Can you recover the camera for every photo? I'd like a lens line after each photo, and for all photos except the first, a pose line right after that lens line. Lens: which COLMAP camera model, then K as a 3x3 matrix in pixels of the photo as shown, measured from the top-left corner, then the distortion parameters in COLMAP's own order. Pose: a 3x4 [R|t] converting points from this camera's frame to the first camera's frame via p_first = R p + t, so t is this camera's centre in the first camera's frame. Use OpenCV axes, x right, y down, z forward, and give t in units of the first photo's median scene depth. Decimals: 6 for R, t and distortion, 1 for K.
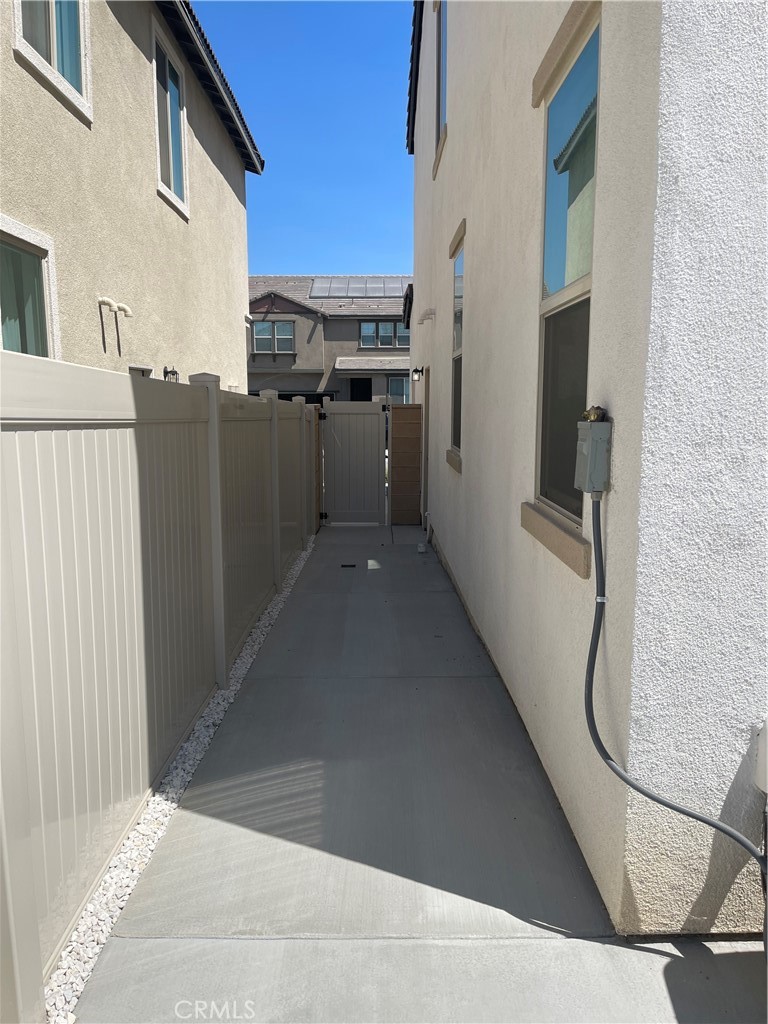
lens RADIAL K [[772.0, 0, 380.8], [0, 772.0, 510.0], [0, 0, 1]] dist [0.016733, -0.006596]
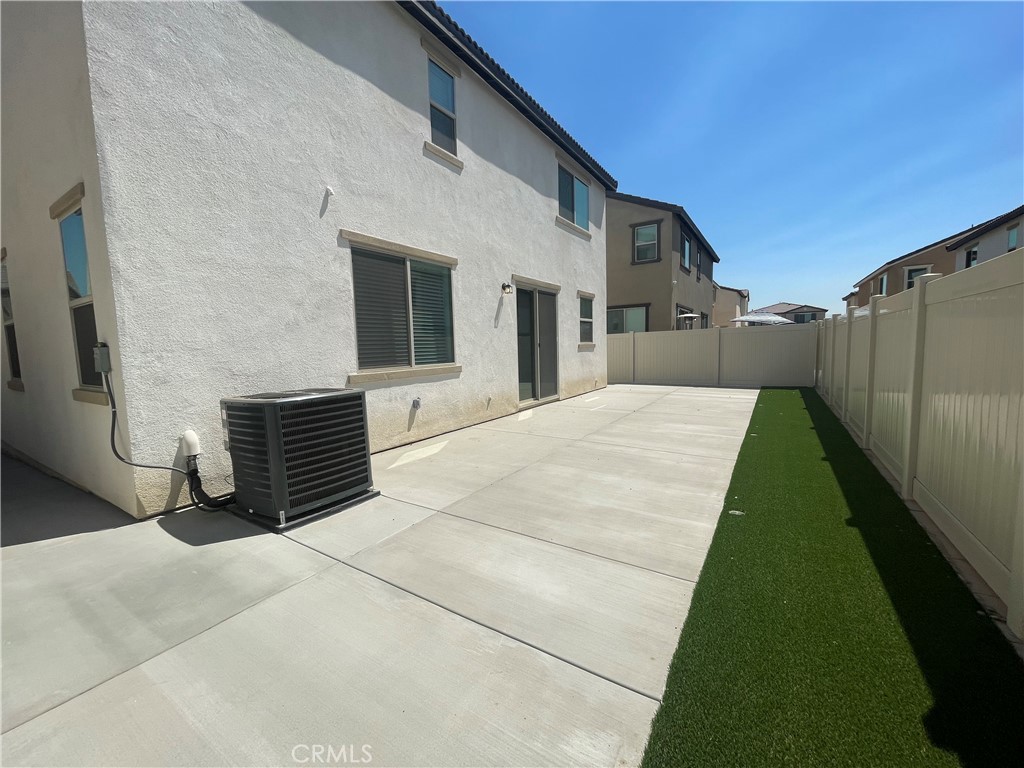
lens RADIAL K [[414.2, 0, 511.9], [0, 414.2, 385.6], [0, 0, 1]] dist [0.002996, 0.000705]
pose [[0.550712, -0.088338, 0.830007, -0.177079], [0.145178, 0.989365, 0.008972, 0.238219], [-0.821973, 0.115558, 0.557680, -1.113181]]
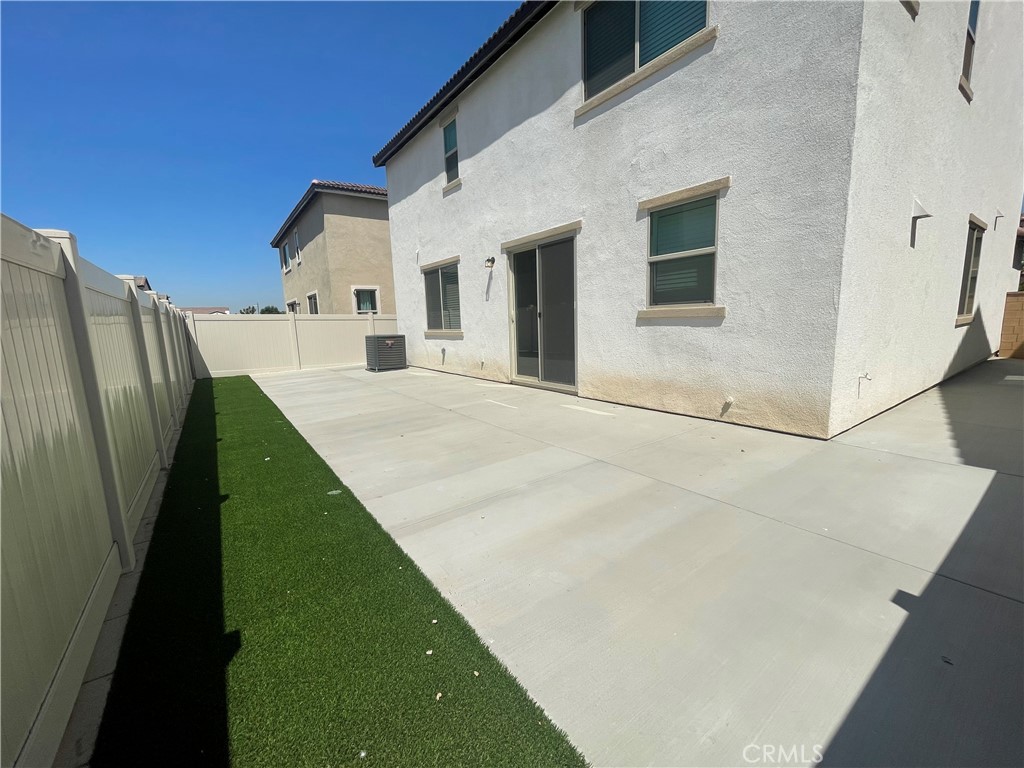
lens RADIAL K [[414.2, 0, 514.1], [0, 414.2, 379.8], [0, 0, 1]] dist [0.002996, 0.000705]
pose [[0.580676, 0.104180, -0.807441, 8.581535], [-0.087044, 0.994038, 0.065658, 0.229946], [0.809468, 0.032157, 0.586283, -1.218060]]
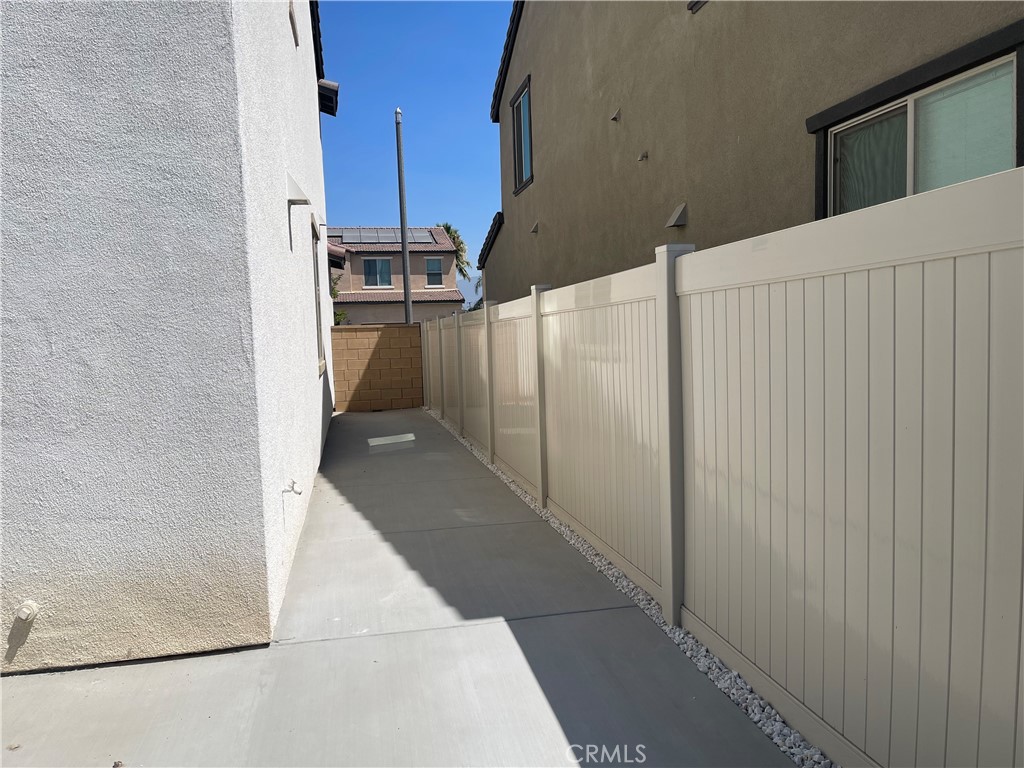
lens RADIAL K [[772.0, 0, 509.0], [0, 772.0, 391.0], [0, 0, 1]] dist [0.016733, -0.006596]
pose [[0.981653, -0.043515, 0.185646, 7.938333], [0.055630, 0.996614, -0.060554, 0.049963], [-0.182383, 0.069770, 0.980749, -0.427269]]
